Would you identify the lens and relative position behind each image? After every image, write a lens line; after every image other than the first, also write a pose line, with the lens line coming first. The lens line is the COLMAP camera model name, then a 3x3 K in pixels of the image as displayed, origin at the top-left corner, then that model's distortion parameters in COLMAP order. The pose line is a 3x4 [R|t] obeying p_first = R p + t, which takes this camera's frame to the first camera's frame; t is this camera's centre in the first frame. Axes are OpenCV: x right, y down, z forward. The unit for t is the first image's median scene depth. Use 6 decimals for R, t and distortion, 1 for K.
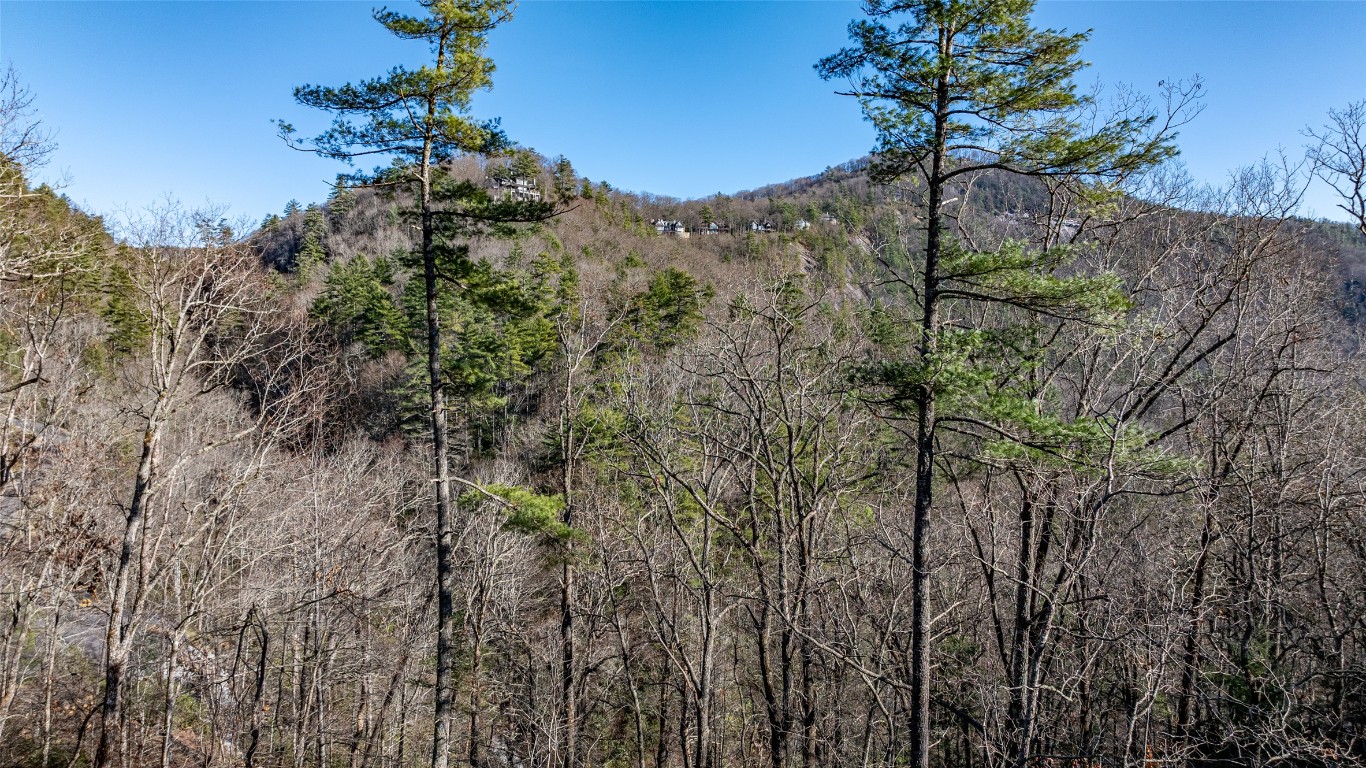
lens RADIAL K [[969.7, 0, 678.5], [0, 969.7, 384.6], [0, 0, 1]] dist [-0.036950, 0.033836]
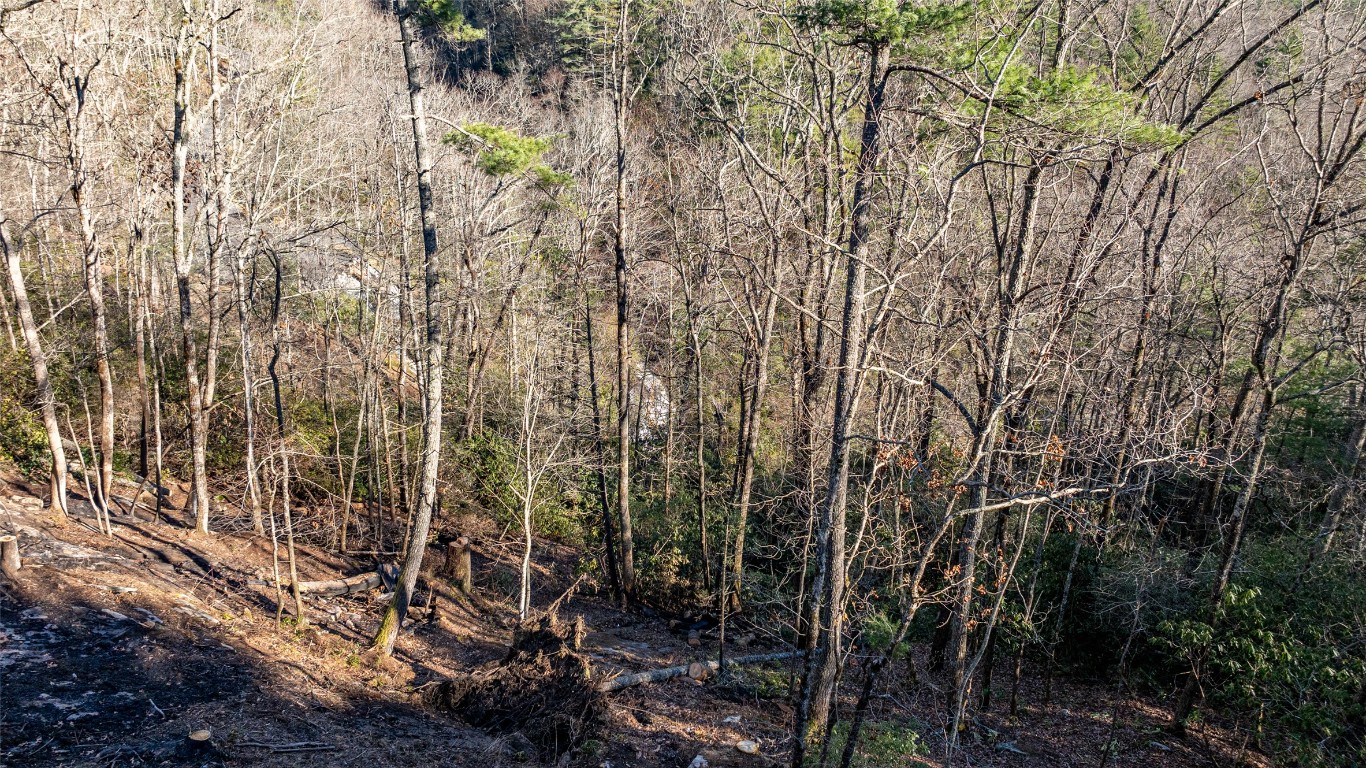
lens RADIAL K [[969.7, 0, 678.5], [0, 969.7, 384.6], [0, 0, 1]] dist [-0.036950, 0.033836]
pose [[0.981210, 0.087859, -0.171781, 0.175518], [-0.021255, 0.934110, 0.356351, -0.002335], [0.191771, -0.346004, 0.918426, 0.042963]]
